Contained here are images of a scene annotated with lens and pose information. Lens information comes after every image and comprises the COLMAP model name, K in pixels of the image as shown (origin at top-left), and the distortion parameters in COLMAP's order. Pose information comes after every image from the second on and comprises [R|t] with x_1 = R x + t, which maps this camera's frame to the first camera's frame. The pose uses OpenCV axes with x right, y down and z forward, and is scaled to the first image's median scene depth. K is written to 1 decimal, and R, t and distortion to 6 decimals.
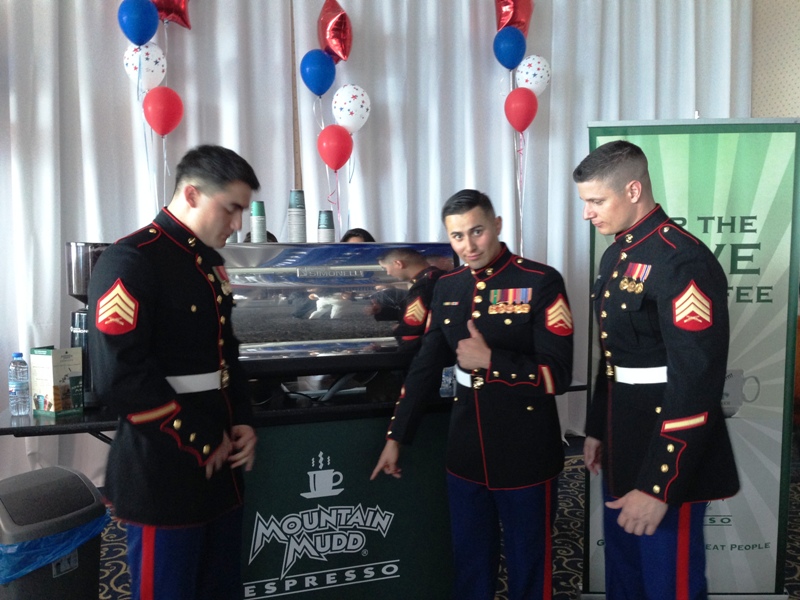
lens RADIAL K [[751.9, 0, 391.4], [0, 751.9, 305.7], [0, 0, 1]] dist [0.042604, 0.000000]
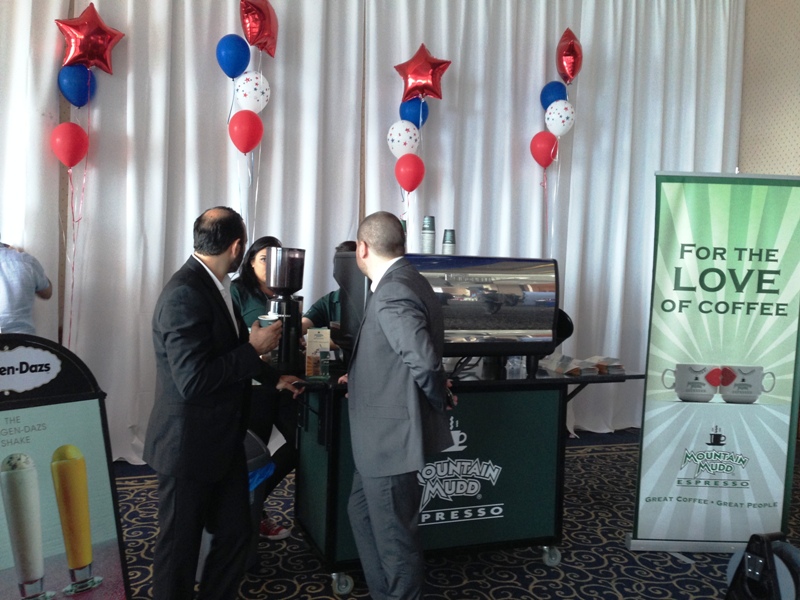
lens RADIAL K [[751.9, 0, 399.9], [0, 751.9, 307.5], [0, 0, 1]] dist [0.042604, 0.000000]
pose [[0.996900, 0.041044, 0.067119, -0.269185], [-0.040061, 0.999070, -0.015938, 0.030786], [-0.067710, 0.013200, 0.997618, -0.277183]]
